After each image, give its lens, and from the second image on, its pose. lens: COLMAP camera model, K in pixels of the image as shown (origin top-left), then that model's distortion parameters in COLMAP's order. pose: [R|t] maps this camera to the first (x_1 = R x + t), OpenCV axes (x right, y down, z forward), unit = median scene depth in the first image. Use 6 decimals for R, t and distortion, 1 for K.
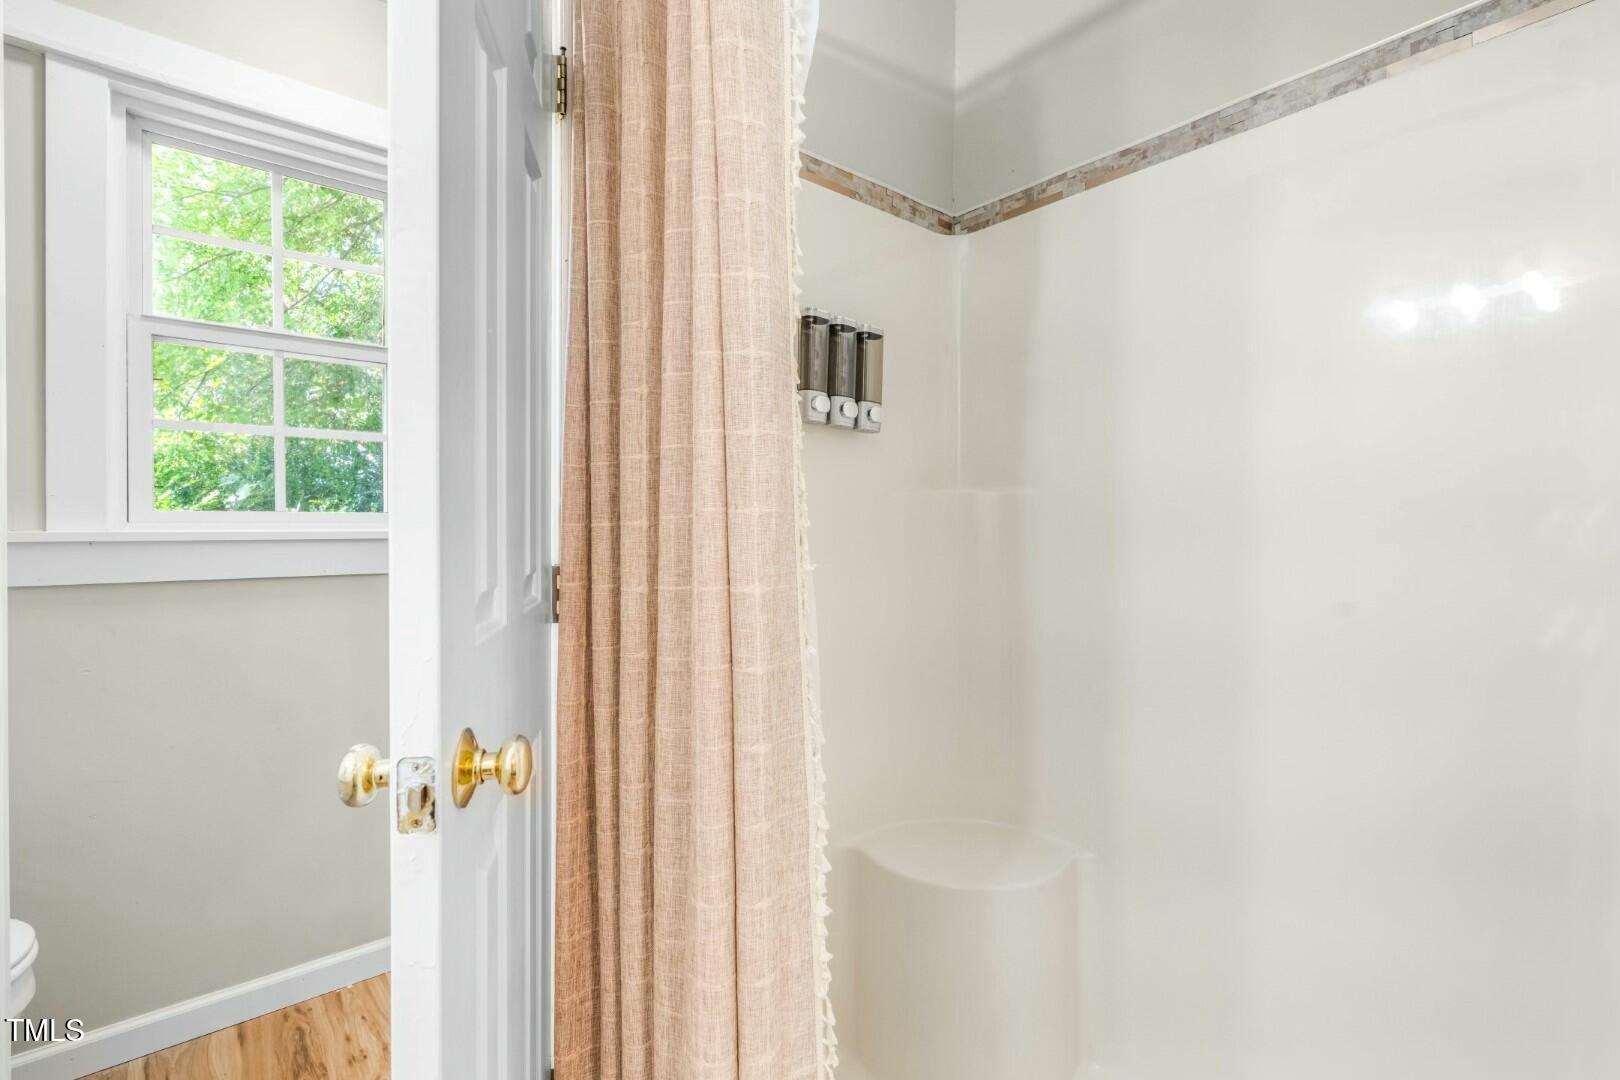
lens RADIAL K [[747.5, 0, 810.0], [0, 747.5, 540.0], [0, 0, 1]] dist [-0.002067, -0.000679]
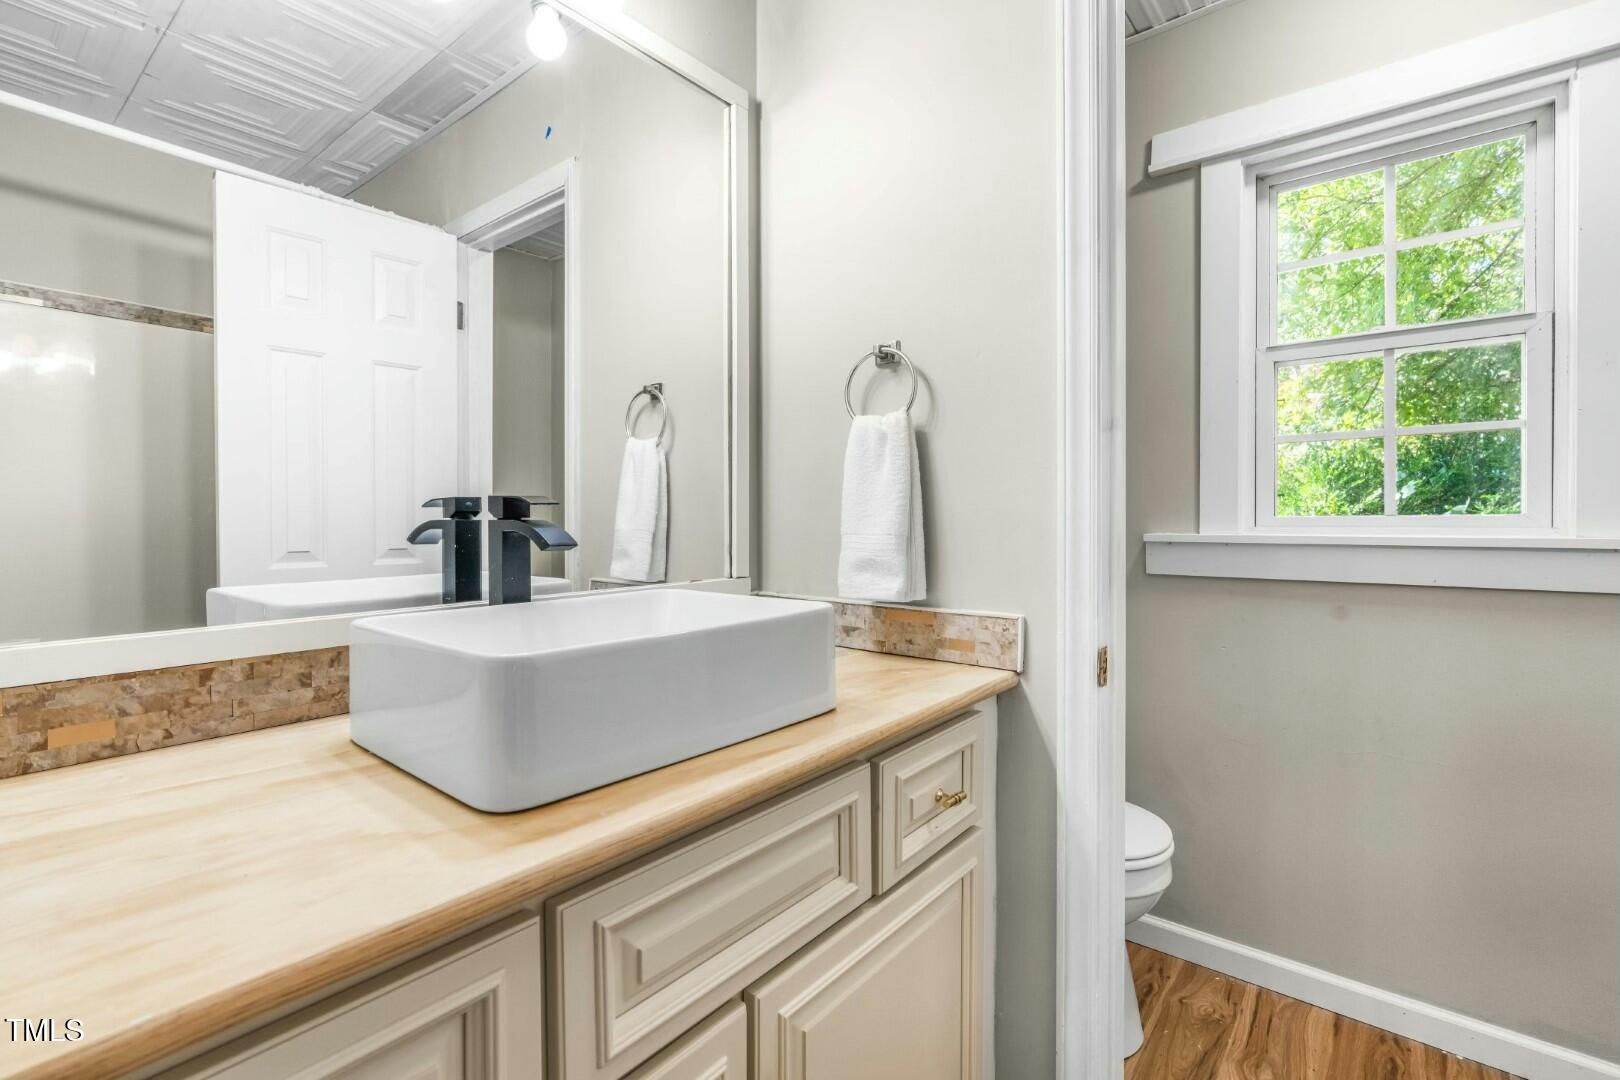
lens RADIAL K [[741.6, 0, 806.7], [0, 741.6, 530.1], [0, 0, 1]] dist [0.022058, -0.000093]
pose [[0.175525, 0.012303, -0.984398, 0.122989], [-0.012399, 0.999870, 0.010285, -0.019236], [0.984397, 0.010400, 0.175655, 0.089125]]
